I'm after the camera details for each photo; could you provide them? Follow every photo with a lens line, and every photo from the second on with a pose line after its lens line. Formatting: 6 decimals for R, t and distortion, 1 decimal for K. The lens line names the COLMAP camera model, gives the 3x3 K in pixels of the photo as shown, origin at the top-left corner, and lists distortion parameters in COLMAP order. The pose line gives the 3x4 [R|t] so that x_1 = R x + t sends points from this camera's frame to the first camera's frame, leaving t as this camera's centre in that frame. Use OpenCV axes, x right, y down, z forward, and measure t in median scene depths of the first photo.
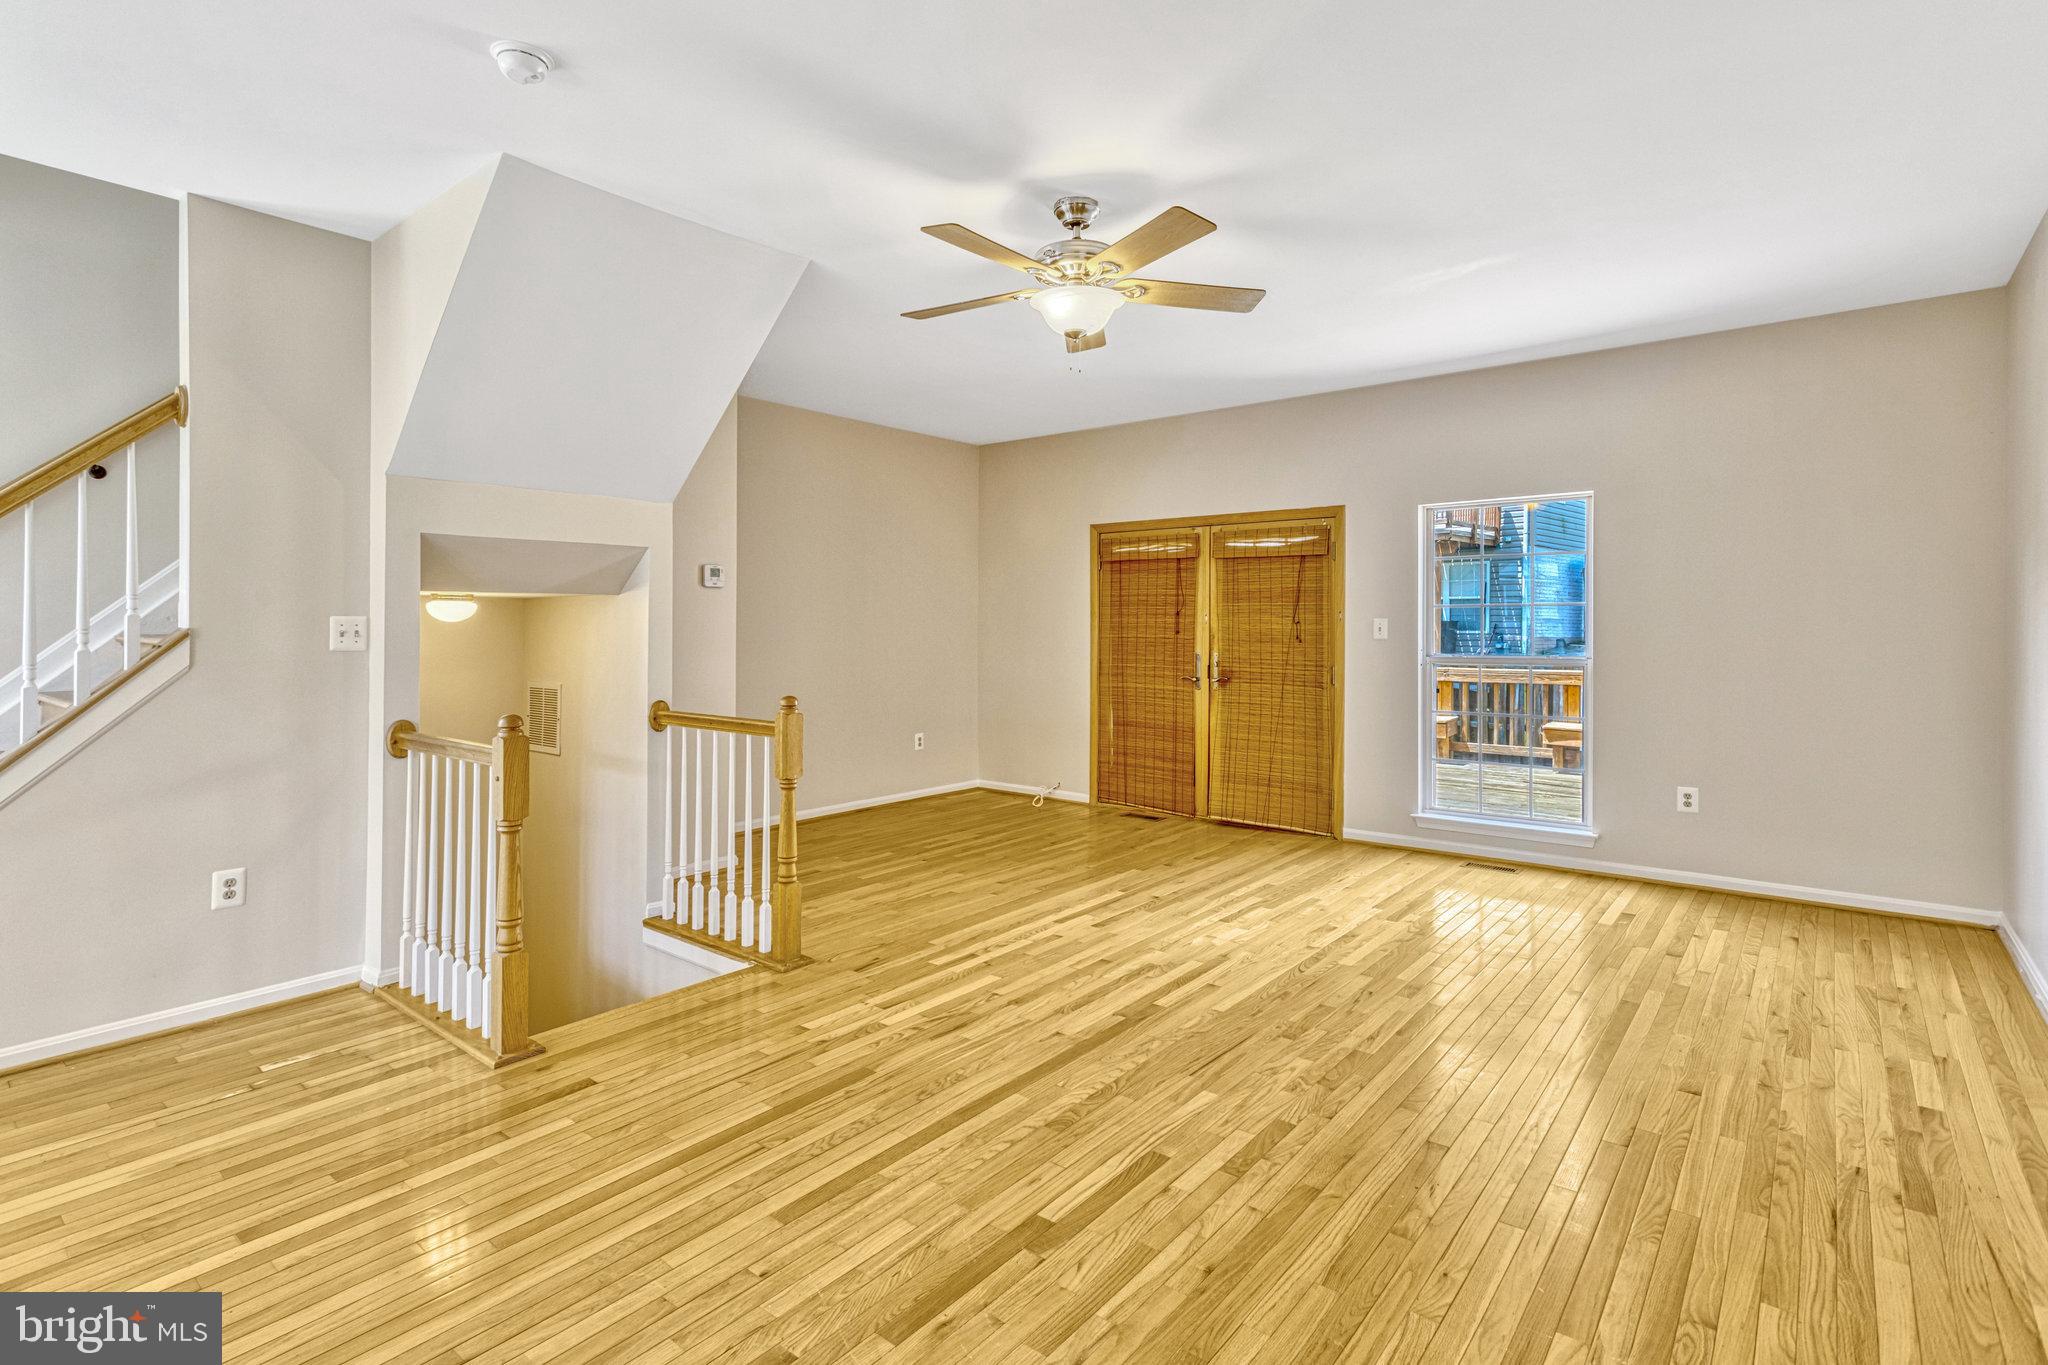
lens RADIAL K [[990.3, 0, 1028.0], [0, 990.3, 632.7], [0, 0, 1]] dist [0.015306, 0.000251]
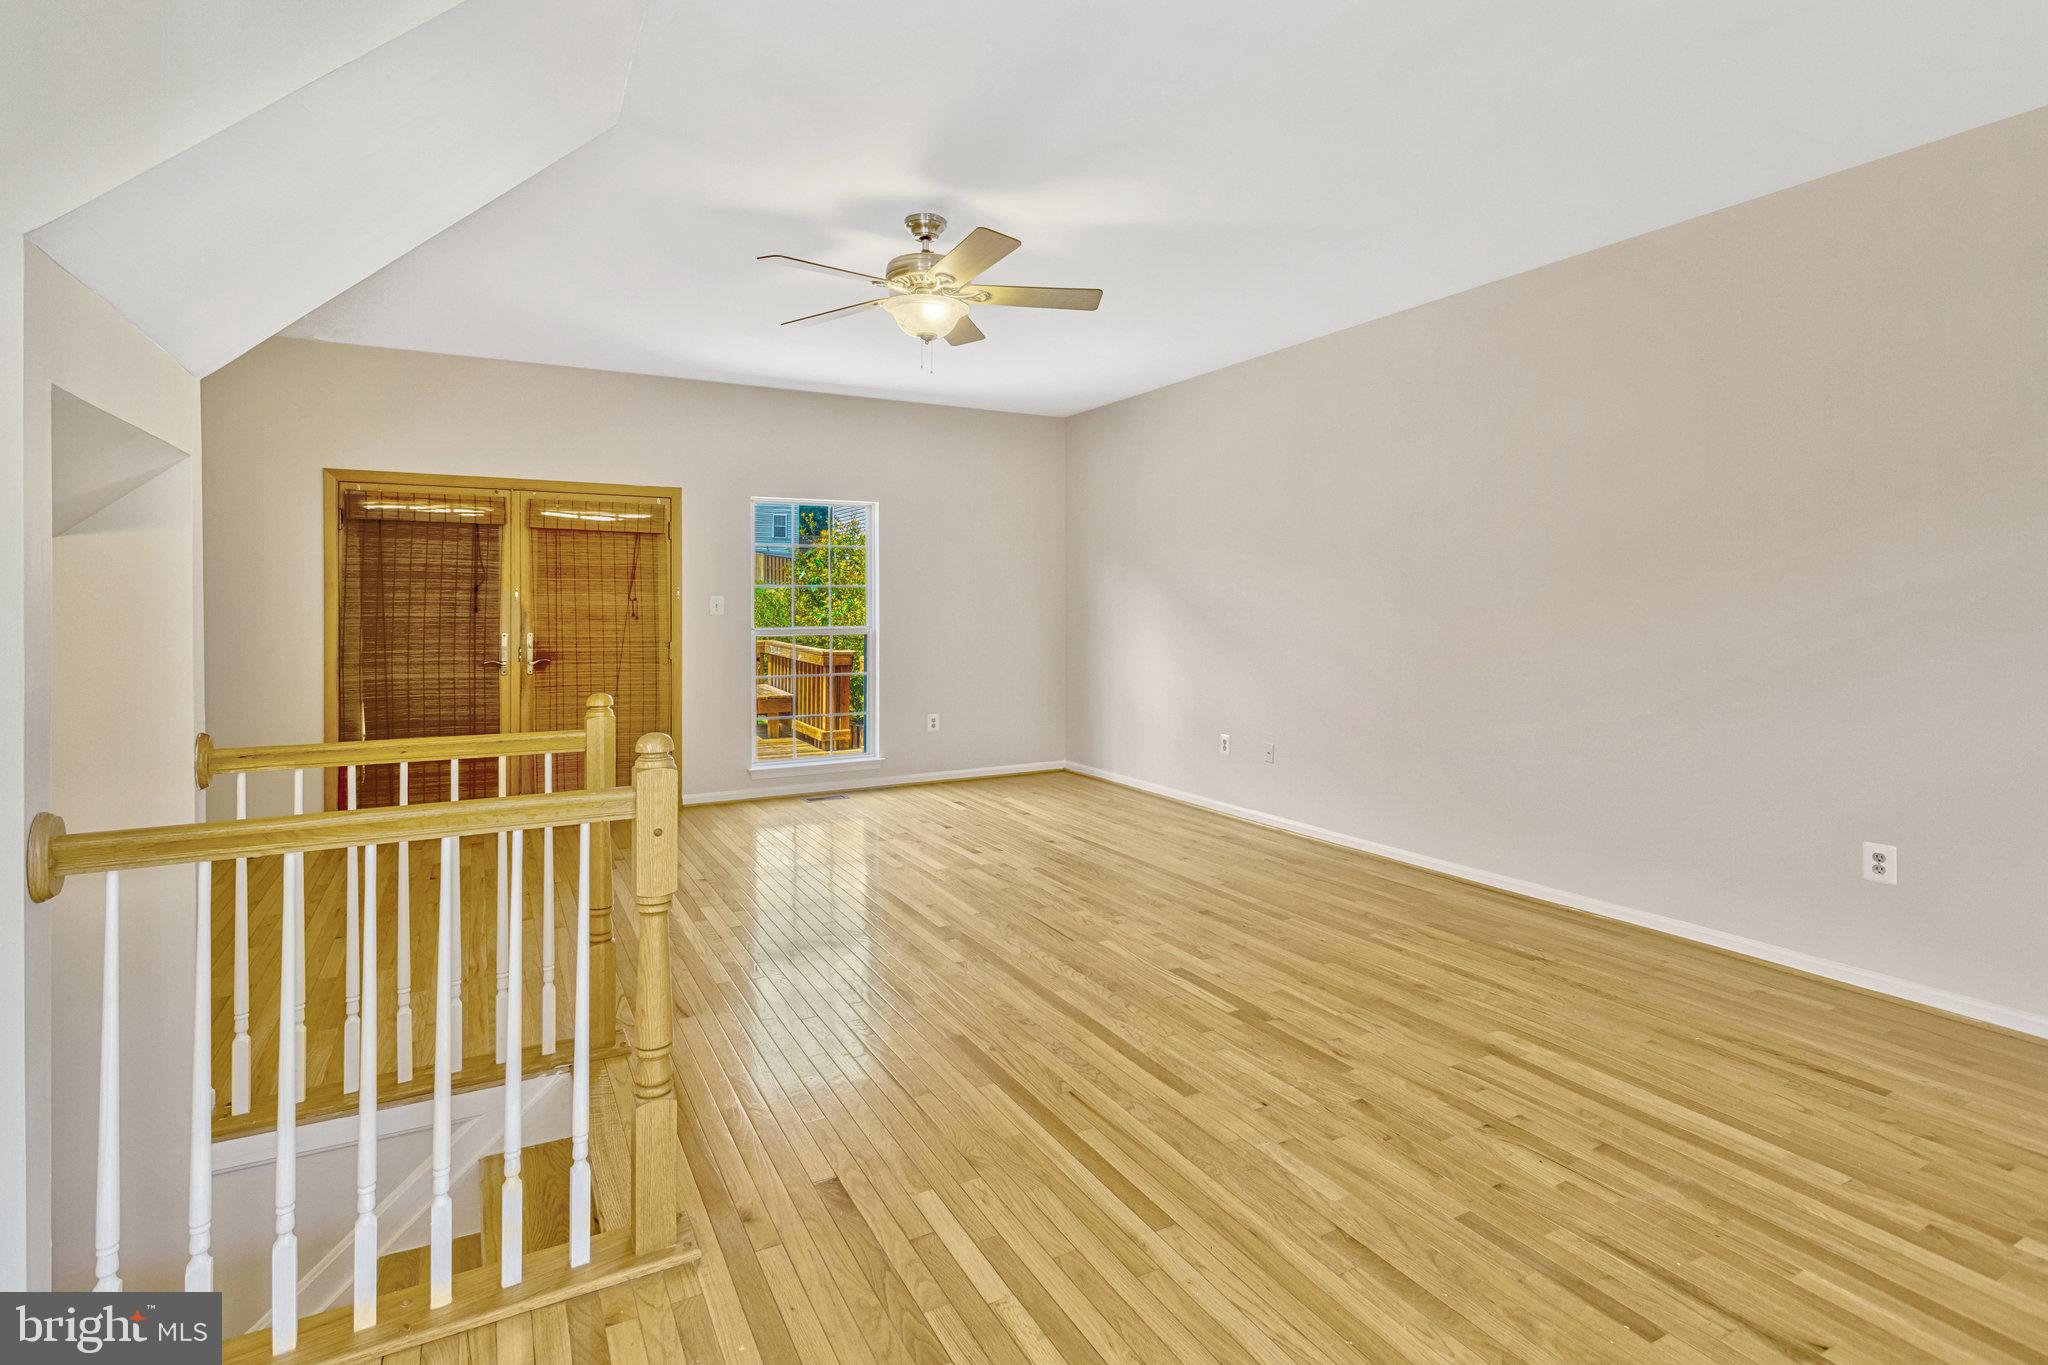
lens RADIAL K [[1009.3, 0, 1012.6], [0, 1009.3, 608.3], [0, 0, 1]] dist [-0.002899, 0.000595]
pose [[0.384791, -0.001733, 0.923002, -0.790019], [0.006111, 0.999981, -0.000670, 0.001913], [-0.922984, 0.005899, 0.384794, 0.396714]]
